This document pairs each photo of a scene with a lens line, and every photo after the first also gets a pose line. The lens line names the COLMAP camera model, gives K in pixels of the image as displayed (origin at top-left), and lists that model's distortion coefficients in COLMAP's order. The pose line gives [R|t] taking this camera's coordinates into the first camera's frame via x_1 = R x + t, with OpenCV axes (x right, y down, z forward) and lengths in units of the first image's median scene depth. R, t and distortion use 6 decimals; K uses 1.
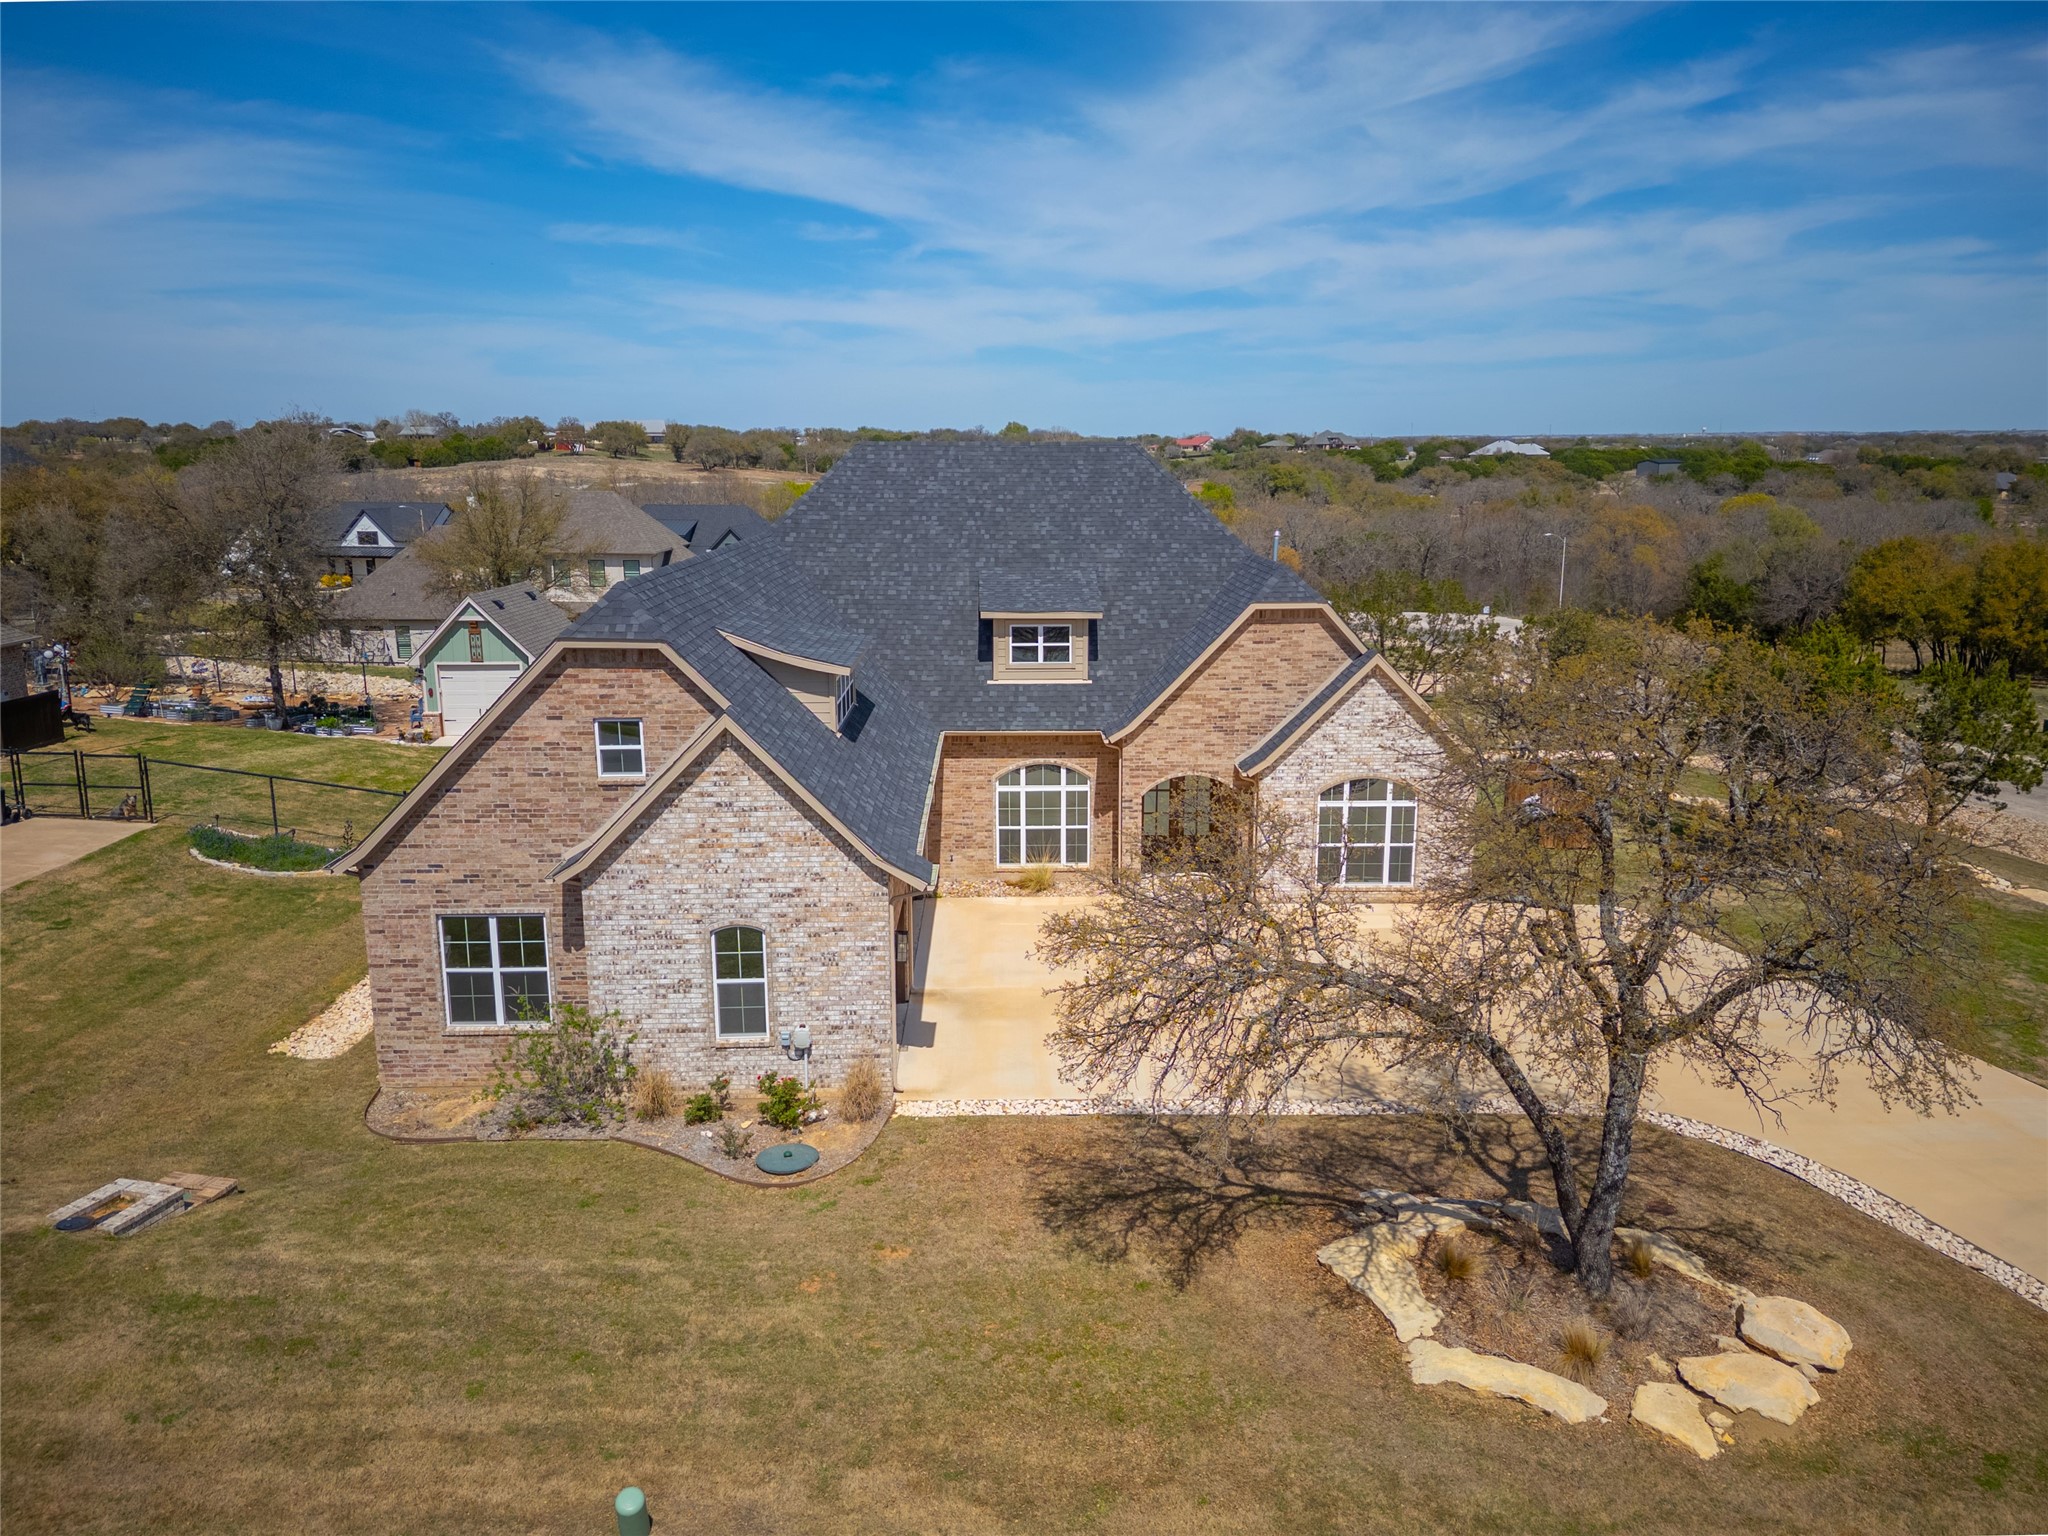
lens RADIAL K [[1475.2, 0, 1029.9], [0, 1475.2, 734.4], [0, 0, 1]] dist [0.094288, -0.104483]
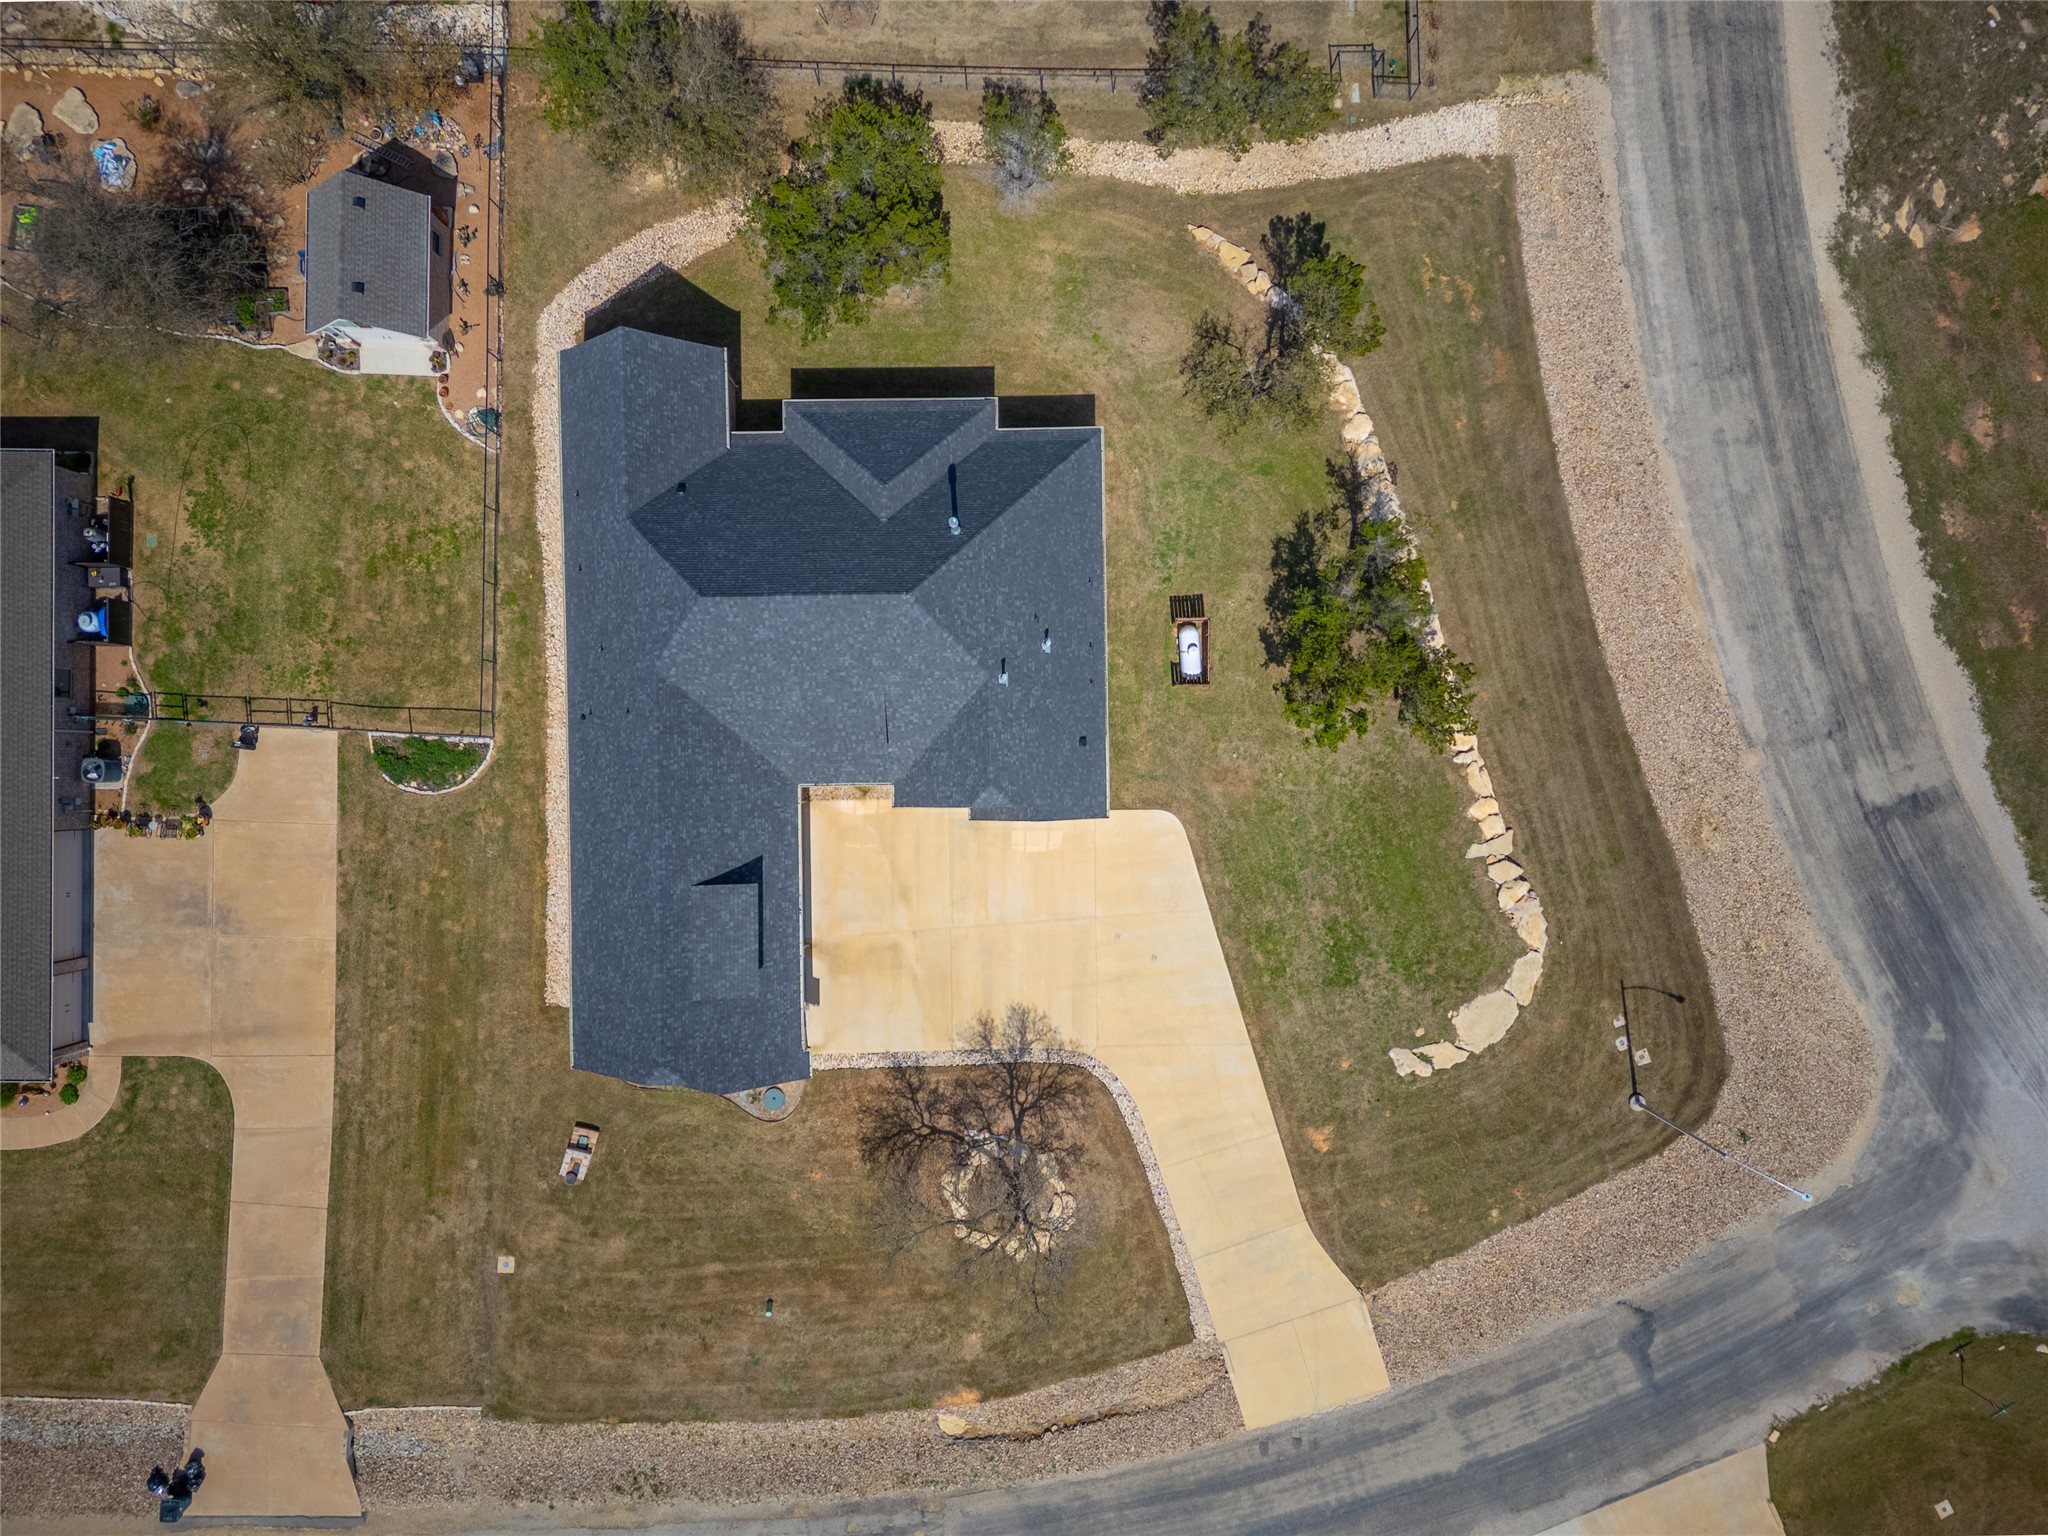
lens RADIAL K [[1475.2, 0, 1029.9], [0, 1475.2, 734.4], [0, 0, 1]] dist [0.094288, -0.104483]
pose [[0.999986, 0.003218, 0.004144, 0.326117], [-0.004698, 0.197656, 0.980260, -2.751061], [0.002336, -0.980266, 0.197668, 1.151088]]
